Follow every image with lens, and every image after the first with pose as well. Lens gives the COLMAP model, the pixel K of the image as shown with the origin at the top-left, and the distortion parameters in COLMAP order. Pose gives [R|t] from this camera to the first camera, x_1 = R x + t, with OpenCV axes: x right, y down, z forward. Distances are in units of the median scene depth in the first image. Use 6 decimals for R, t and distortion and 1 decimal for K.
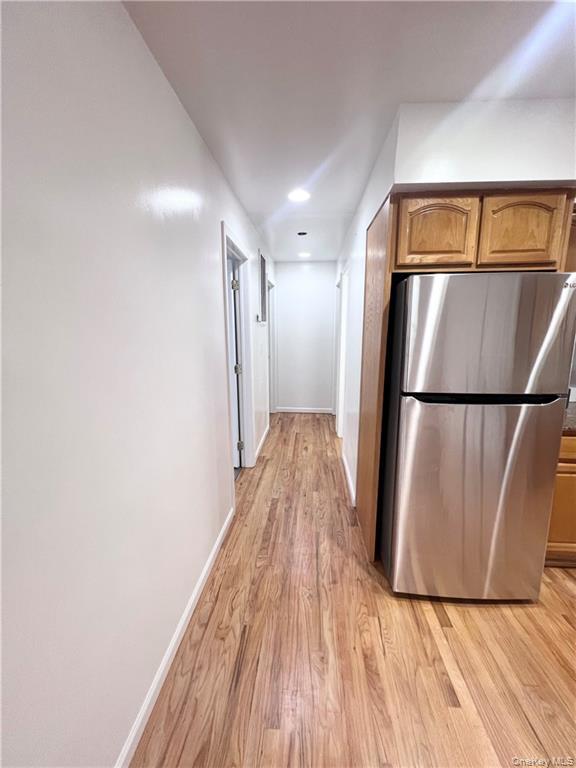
lens RADIAL K [[307.1, 0, 287.1], [0, 307.1, 385.8], [0, 0, 1]] dist [0.001374, 0.000223]
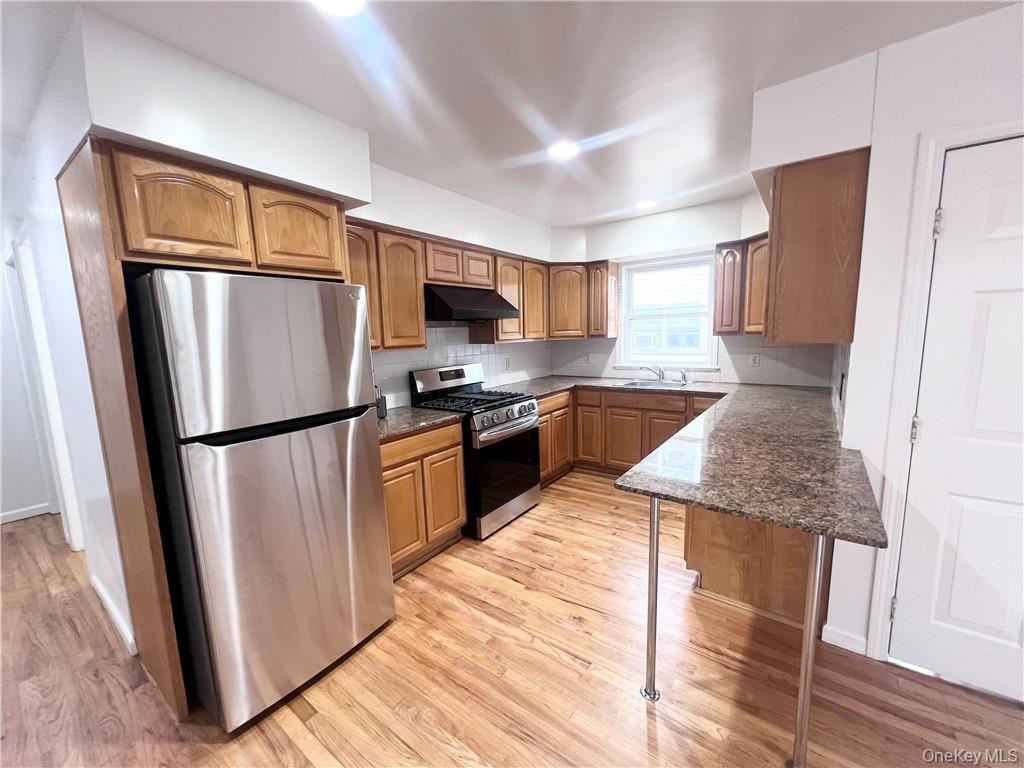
lens RADIAL K [[409.5, 0, 513.5], [0, 409.5, 386.1], [0, 0, 1]] dist [0.001374, 0.000223]
pose [[0.525467, -0.127391, 0.841223, 0.018181], [0.182518, 0.982587, 0.034790, 0.008831], [-0.831006, 0.135257, 0.539568, -0.107046]]
